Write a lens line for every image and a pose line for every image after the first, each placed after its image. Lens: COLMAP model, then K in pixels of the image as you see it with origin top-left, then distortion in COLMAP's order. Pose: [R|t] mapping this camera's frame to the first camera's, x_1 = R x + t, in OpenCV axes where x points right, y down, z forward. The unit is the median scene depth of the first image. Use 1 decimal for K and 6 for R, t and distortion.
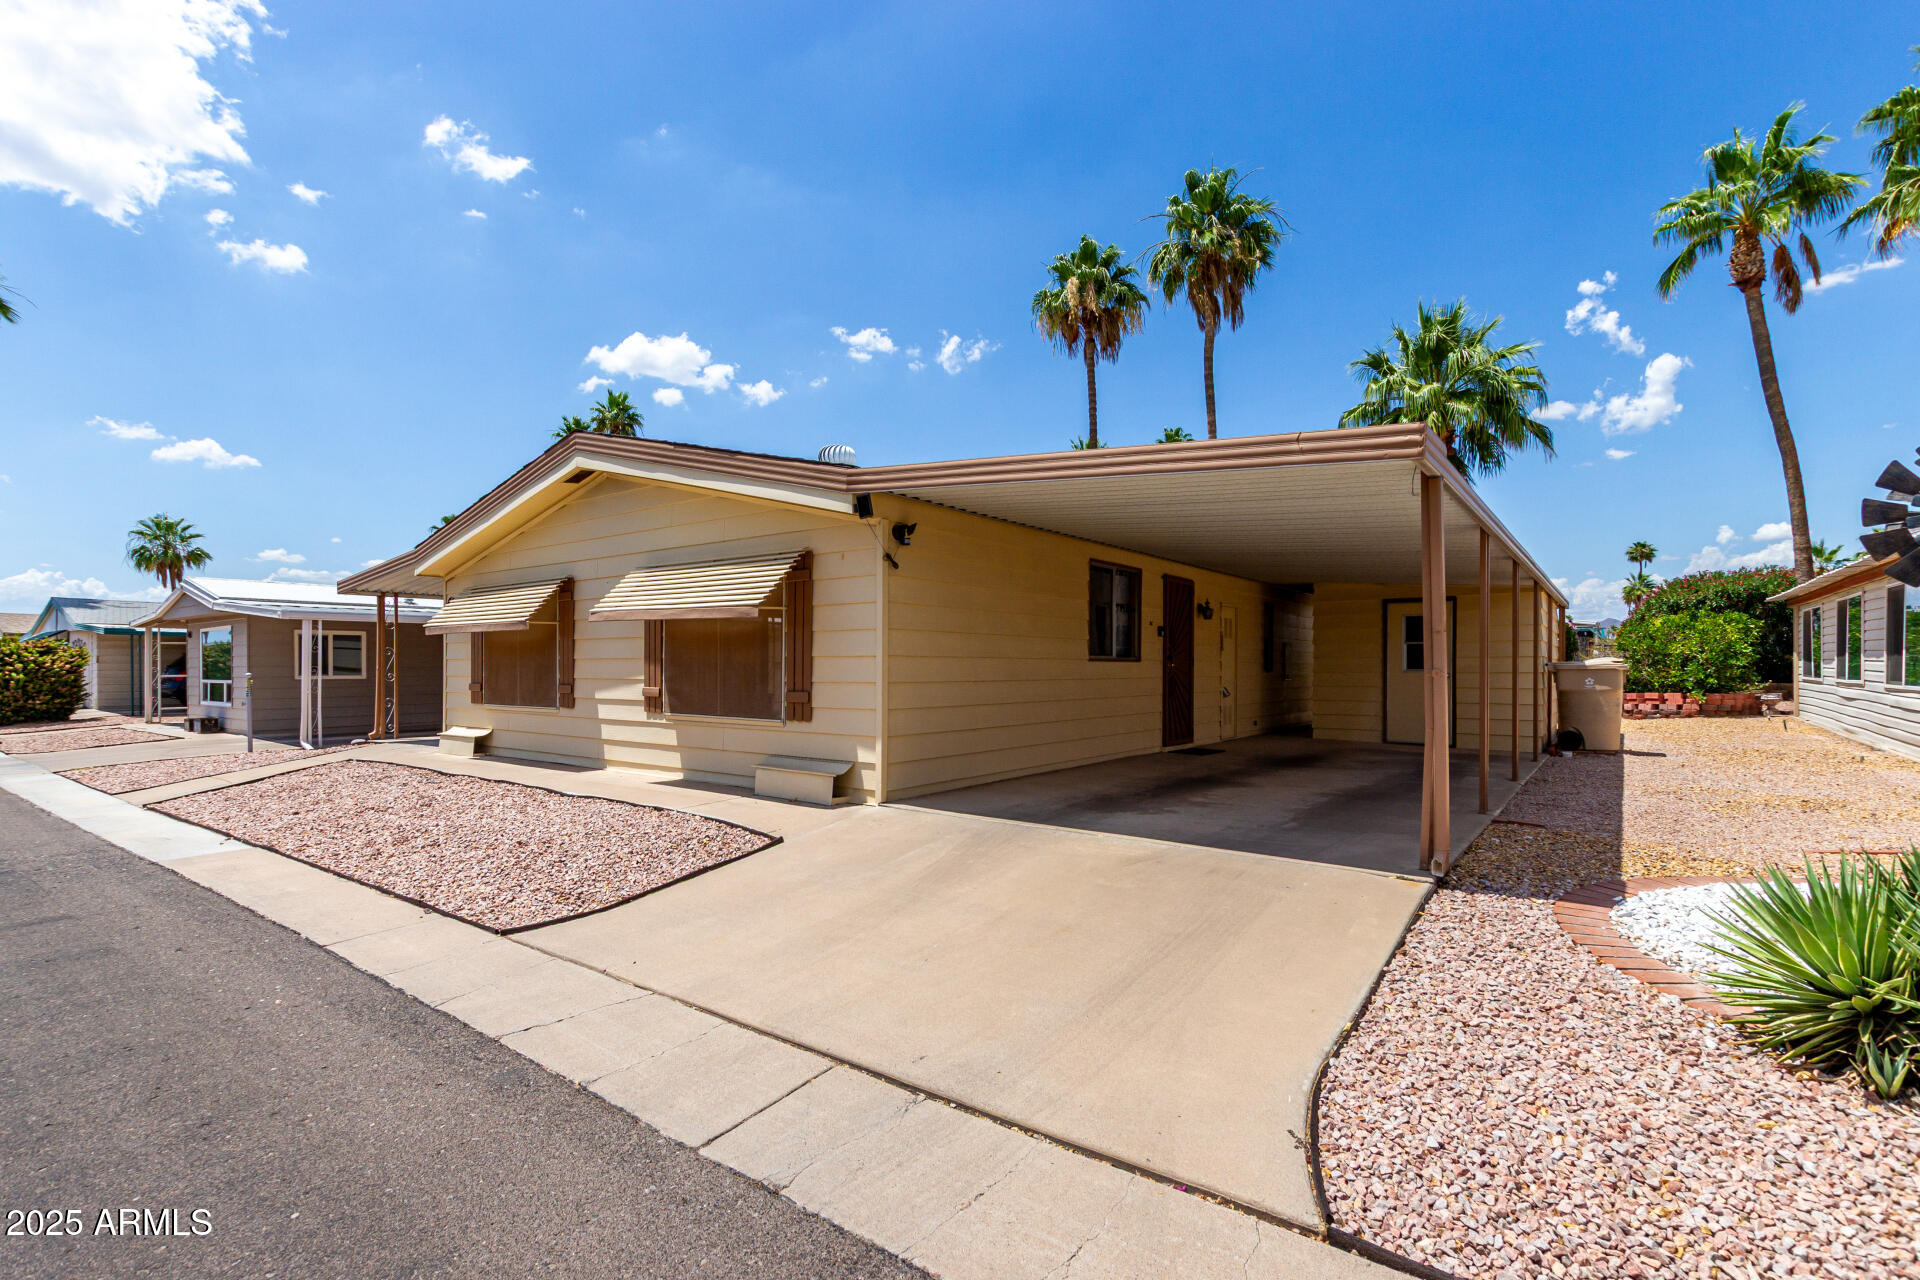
lens RADIAL K [[876.8, 0, 955.3], [0, 876.8, 655.9], [0, 0, 1]] dist [0.001636, -0.000528]
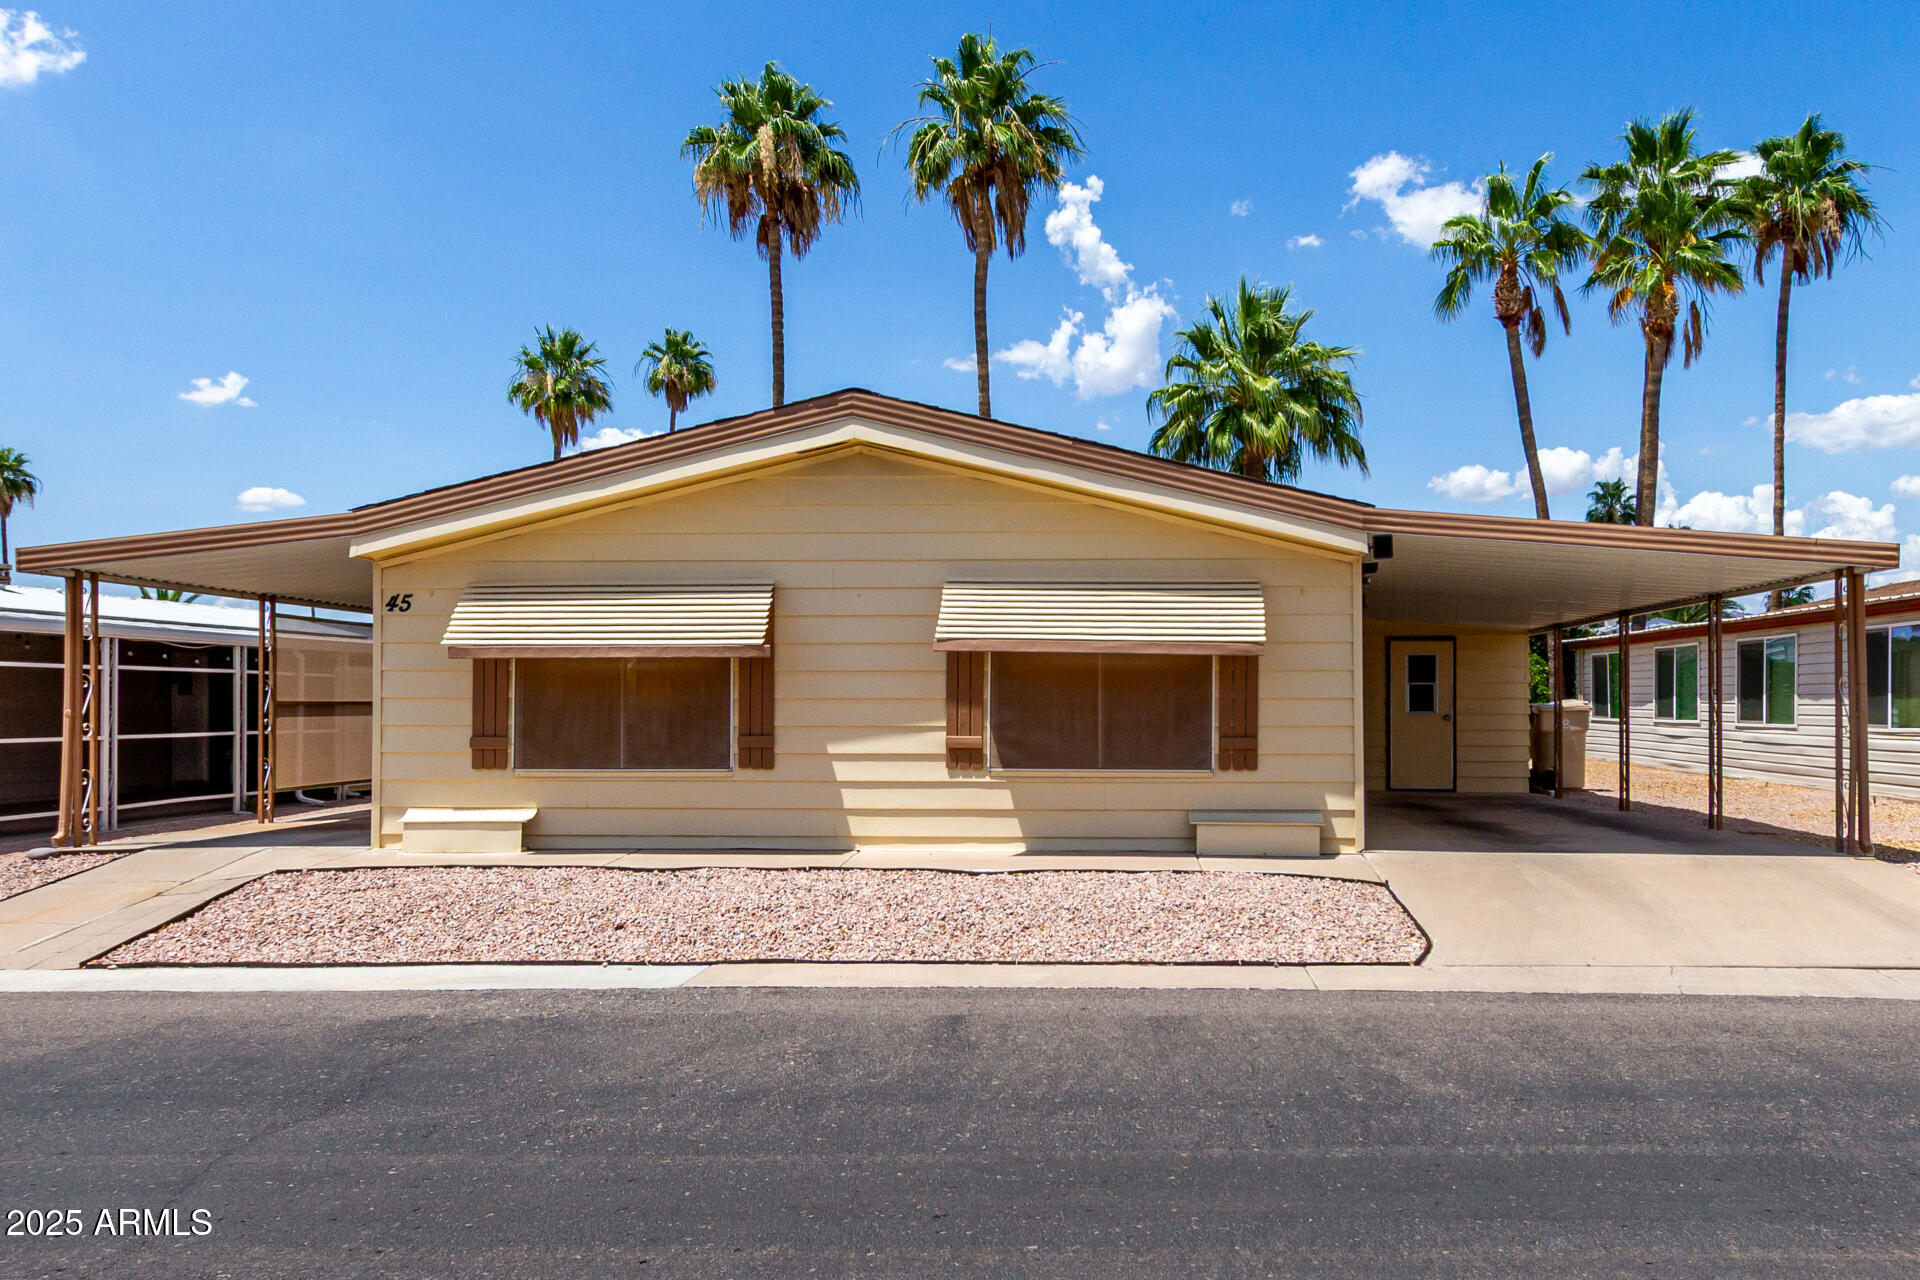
lens RADIAL K [[1531.3, 0, 962.9], [0, 1531.3, 675.8], [0, 0, 1]] dist [0.004625, 0.001123]
pose [[0.818792, 0.011337, 0.573978, -0.922848], [-0.006197, 0.999921, -0.010910, -0.002444], [-0.574057, 0.005376, 0.818798, -0.087785]]
